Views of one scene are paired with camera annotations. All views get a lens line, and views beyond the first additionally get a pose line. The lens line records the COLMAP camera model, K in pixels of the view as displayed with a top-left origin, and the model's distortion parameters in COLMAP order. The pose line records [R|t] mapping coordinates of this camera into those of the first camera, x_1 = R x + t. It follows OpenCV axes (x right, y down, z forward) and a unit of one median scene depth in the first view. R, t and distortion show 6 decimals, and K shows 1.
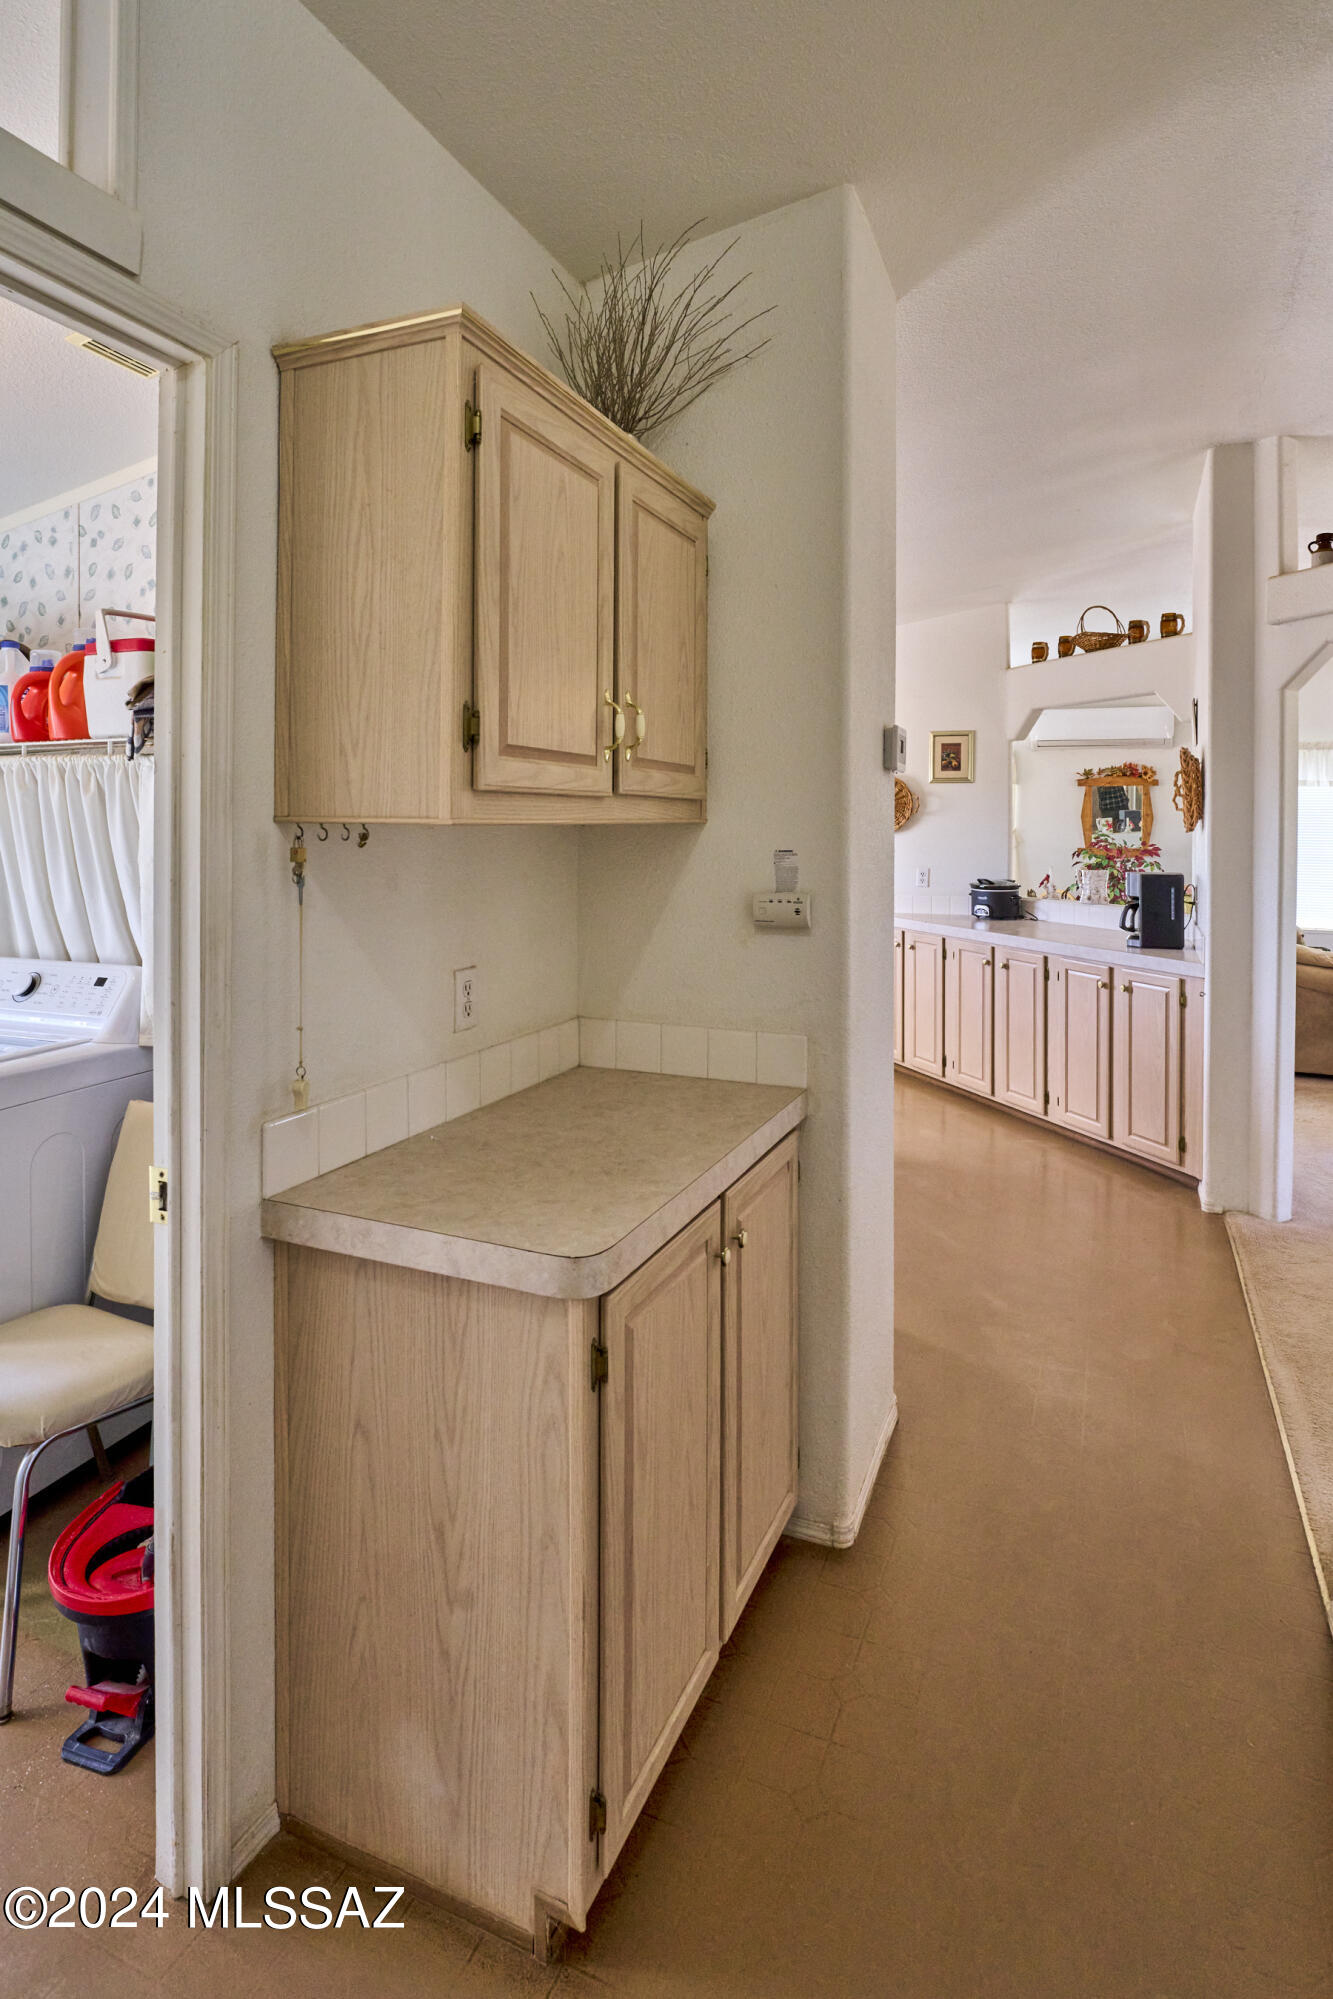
lens RADIAL K [[1055.6, 0, 664.8], [0, 1055.6, 833.1], [0, 0, 1]] dist [-0.012406, -0.000819]
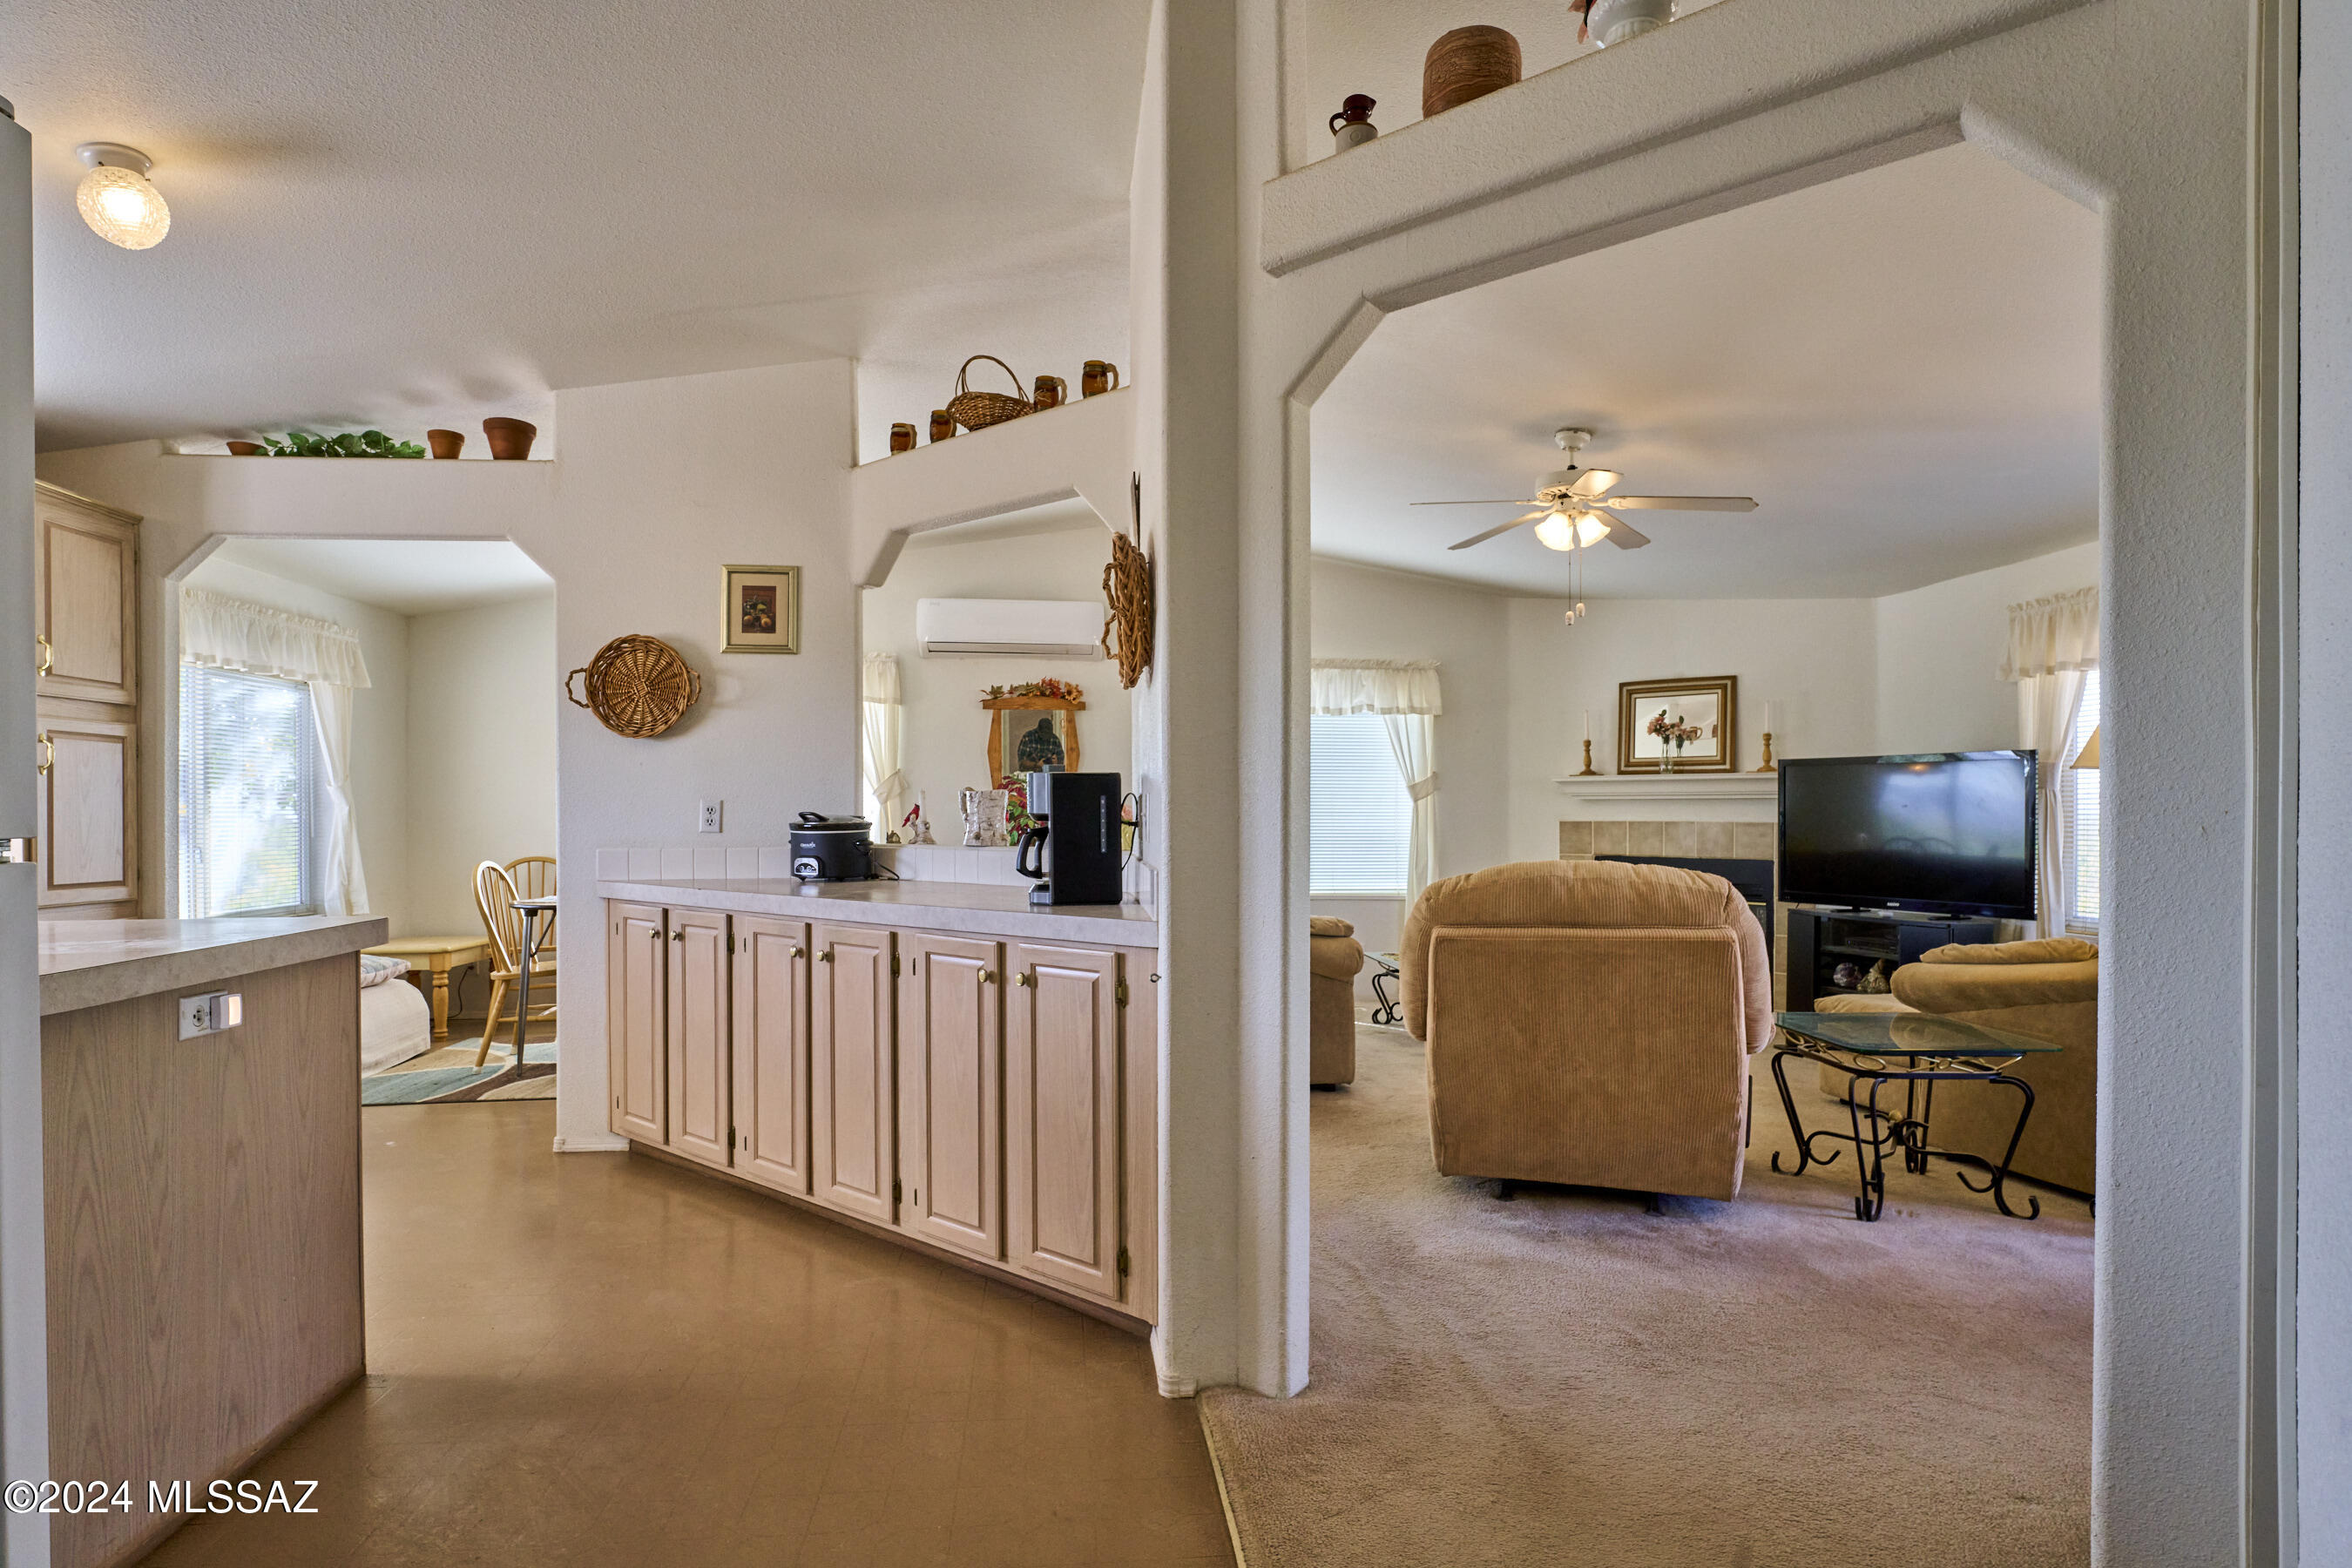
lens RADIAL K [[1225.9, 0, 1175.8], [0, 1225.9, 807.0], [0, 0, 1]] dist [-0.001661, -0.001300]
pose [[0.873776, 0.000522, 0.486328, 0.134165], [0.007685, 0.999860, -0.014880, 0.046557], [-0.486268, 0.016739, 0.873649, 0.276940]]
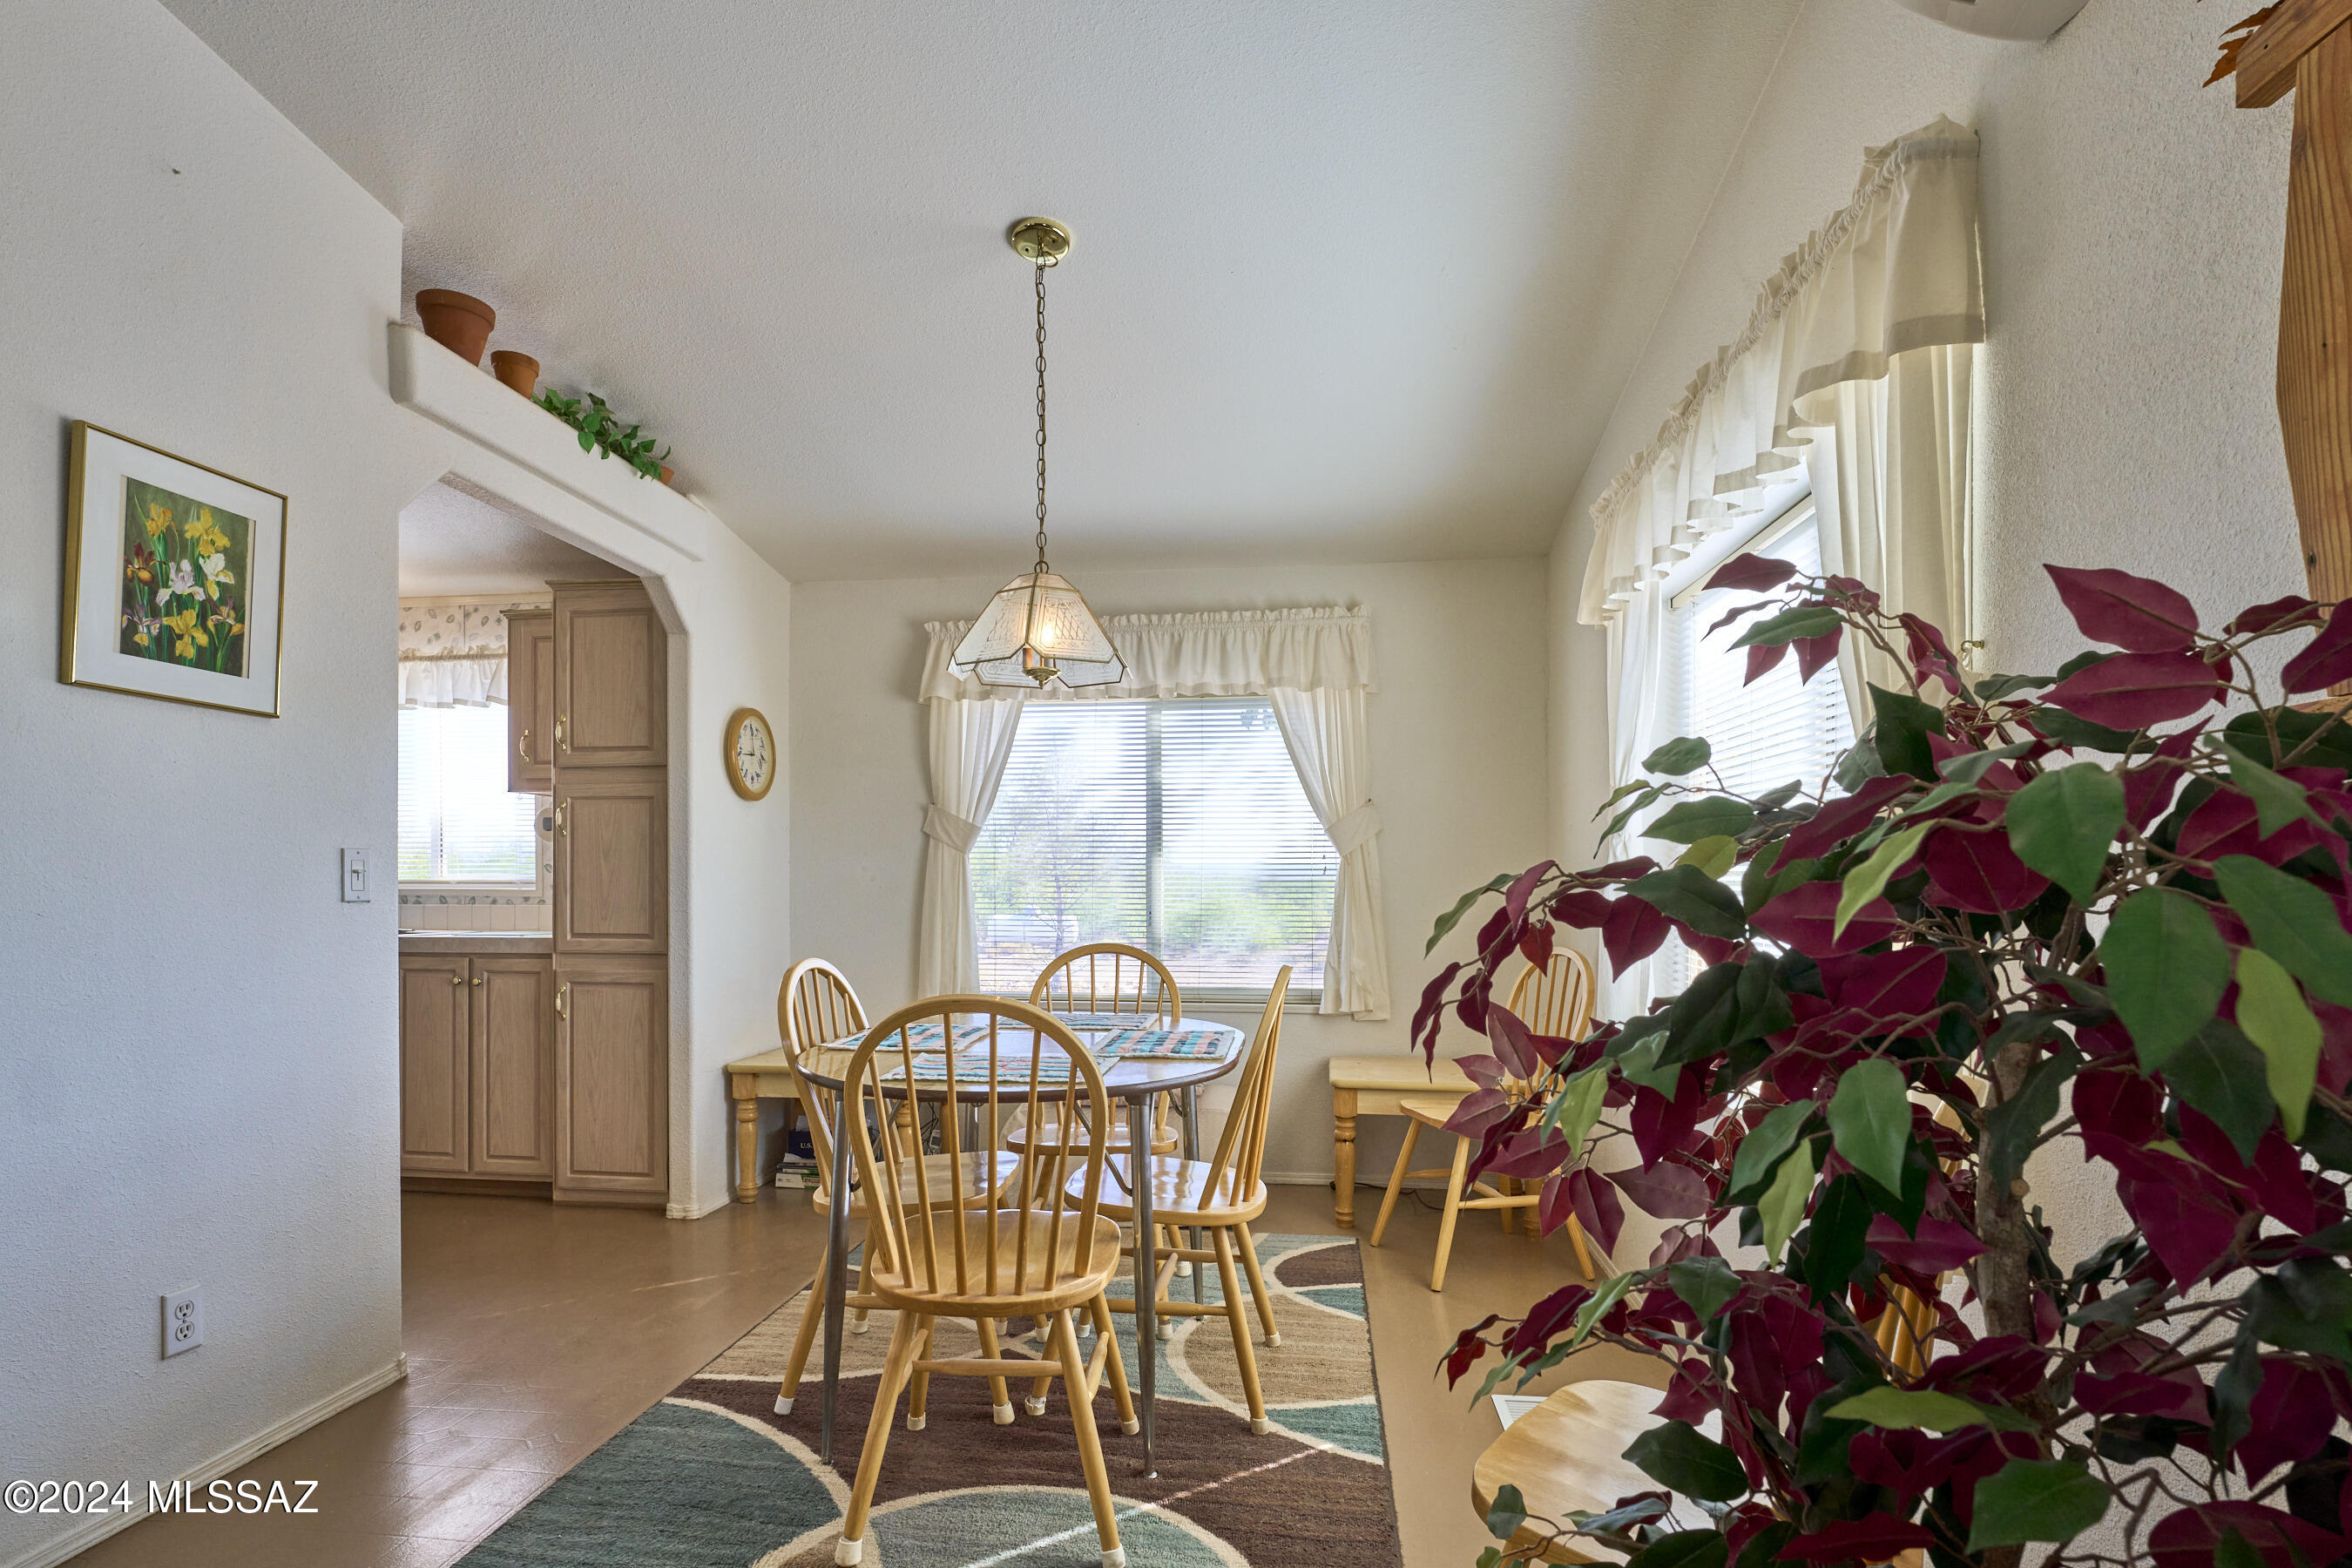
lens RADIAL K [[1139.7, 0, 1181.3], [0, 1139.7, 900.2], [0, 0, 1]] dist [-0.019135, -0.000031]
pose [[0.278141, 0.015860, -0.960409, 0.609117], [-0.007377, 0.999869, 0.014376, 0.042333], [0.960512, 0.003086, 0.278222, 1.151892]]
